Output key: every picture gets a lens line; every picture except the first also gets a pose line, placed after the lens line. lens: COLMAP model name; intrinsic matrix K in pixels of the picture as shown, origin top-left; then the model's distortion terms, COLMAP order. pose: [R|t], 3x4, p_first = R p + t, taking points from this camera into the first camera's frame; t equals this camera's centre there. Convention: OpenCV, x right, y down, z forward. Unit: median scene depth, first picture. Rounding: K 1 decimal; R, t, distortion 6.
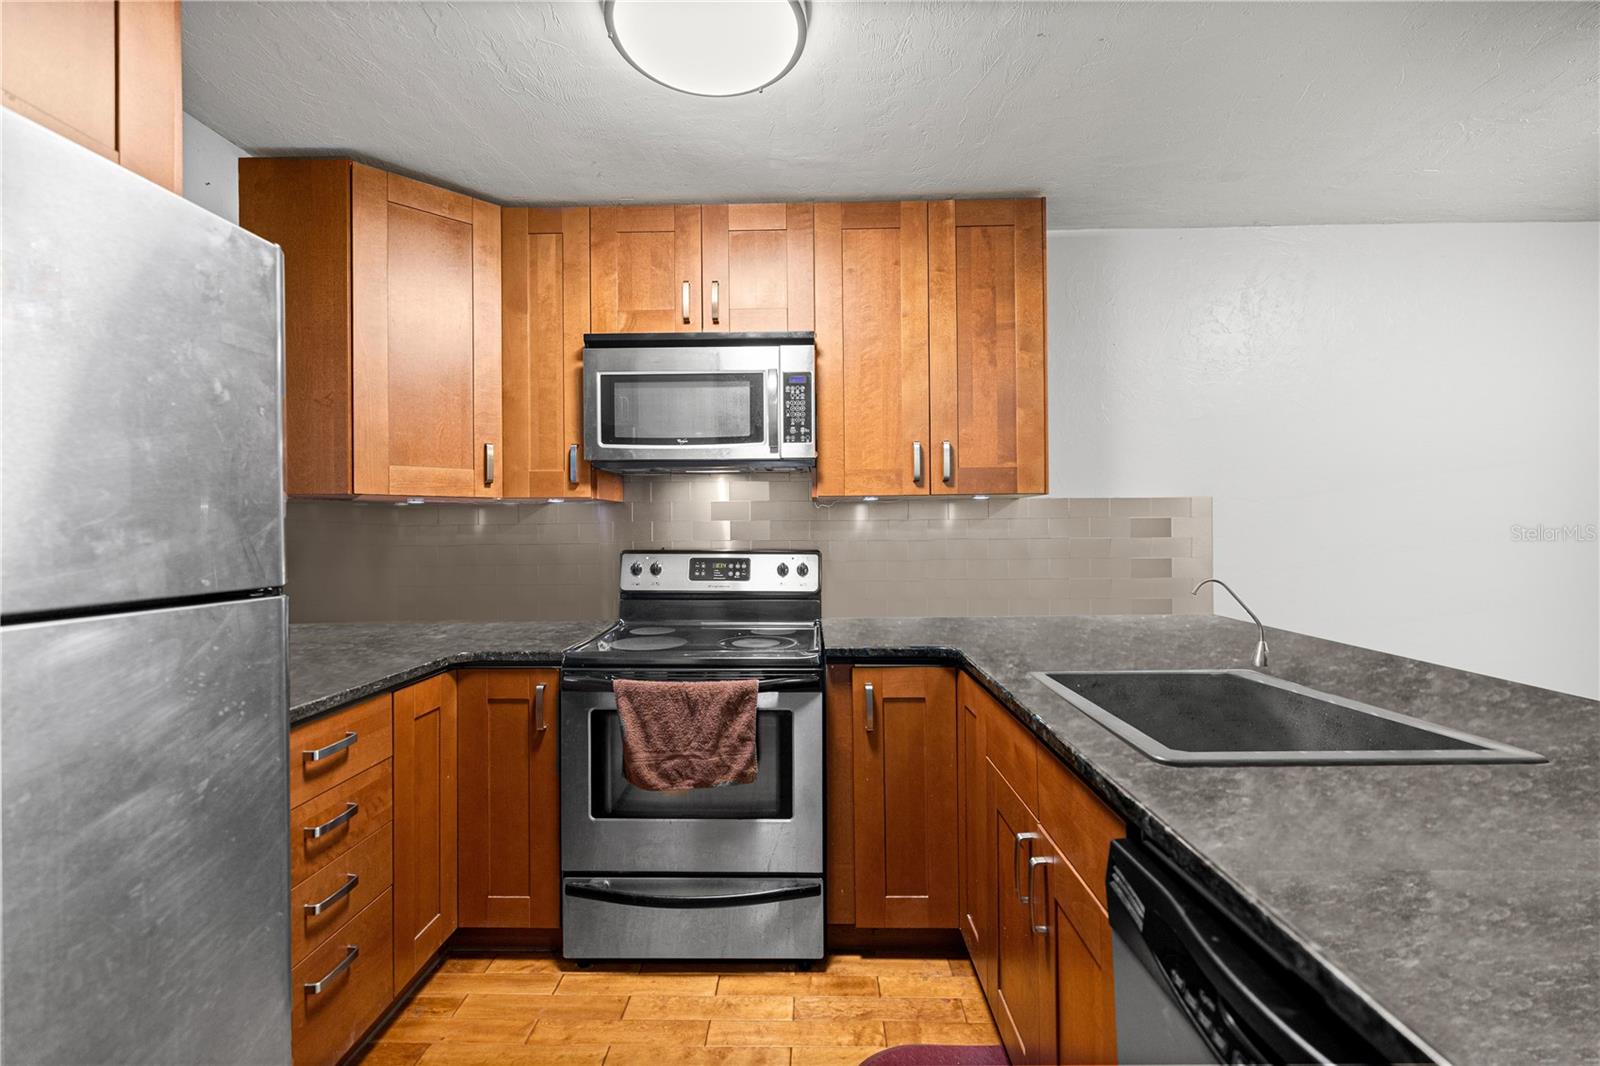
lens RADIAL K [[689.6, 0, 796.4], [0, 689.6, 531.8], [0, 0, 1]] dist [0.020642, 0.000305]
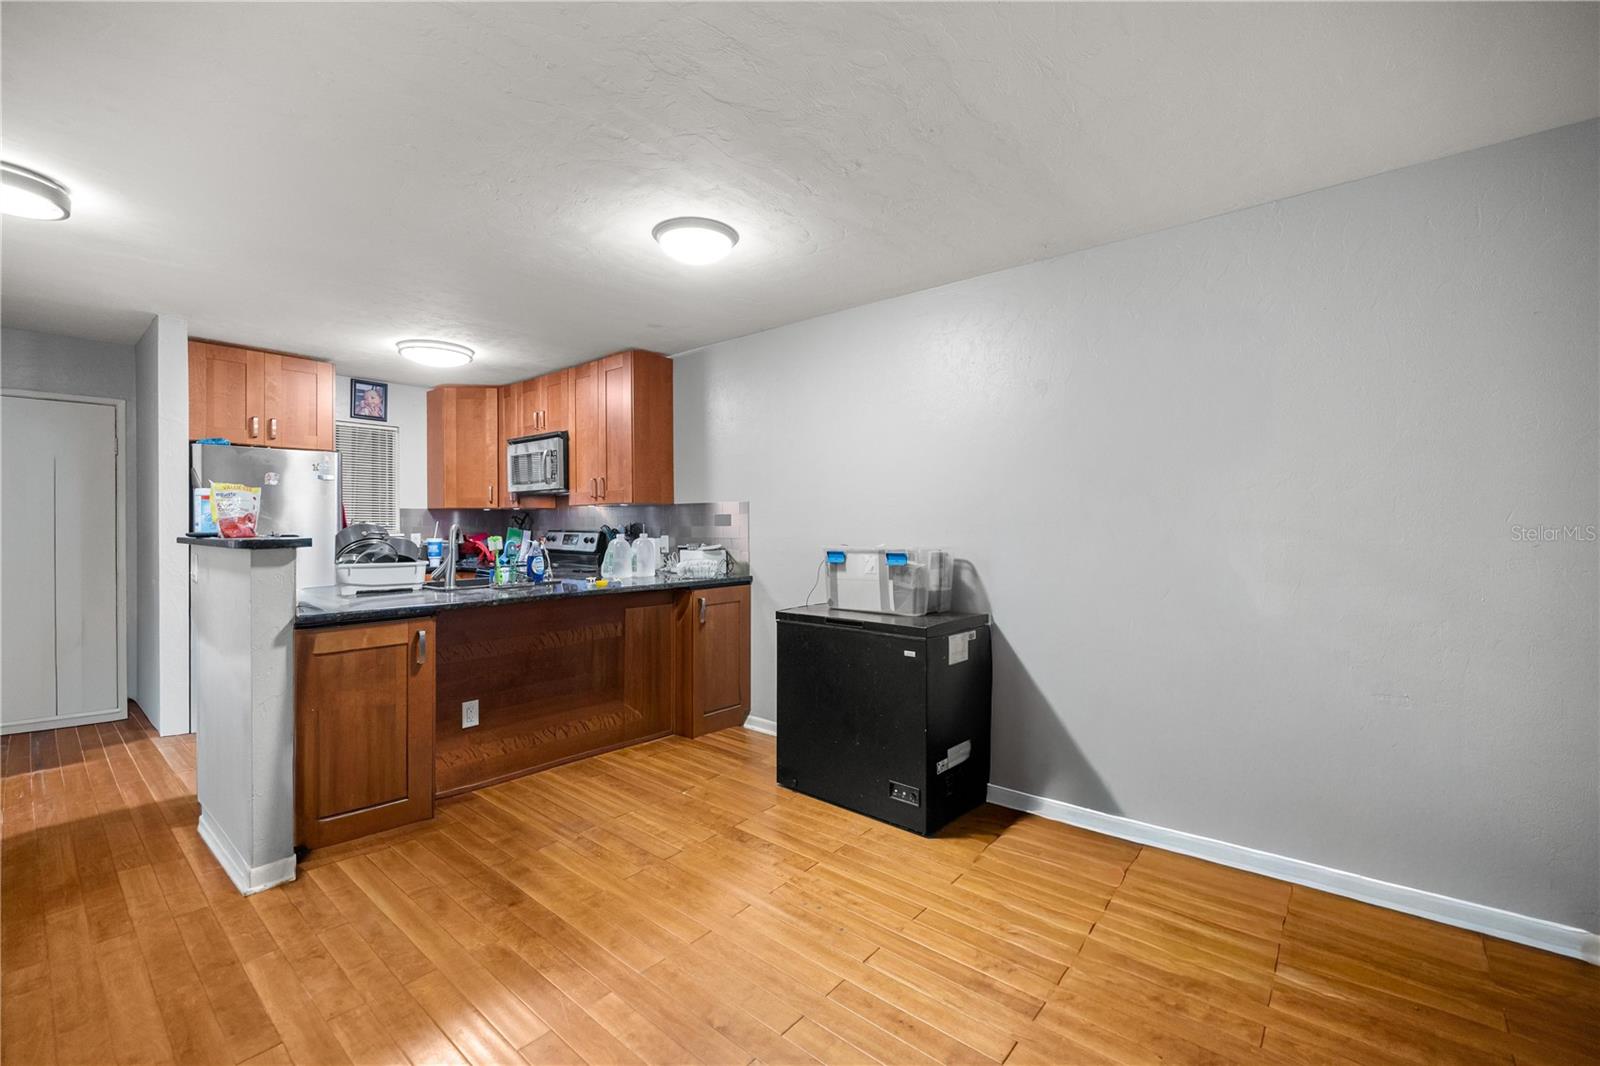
lens RADIAL K [[689.6, 0, 800.2], [0, 689.6, 527.7], [0, 0, 1]] dist [0.020642, 0.000305]
pose [[0.773717, 0.013615, -0.633385, 1.863744], [-0.002286, 0.999823, 0.018698, -0.023446], [0.633527, -0.013019, 0.773611, -0.205161]]
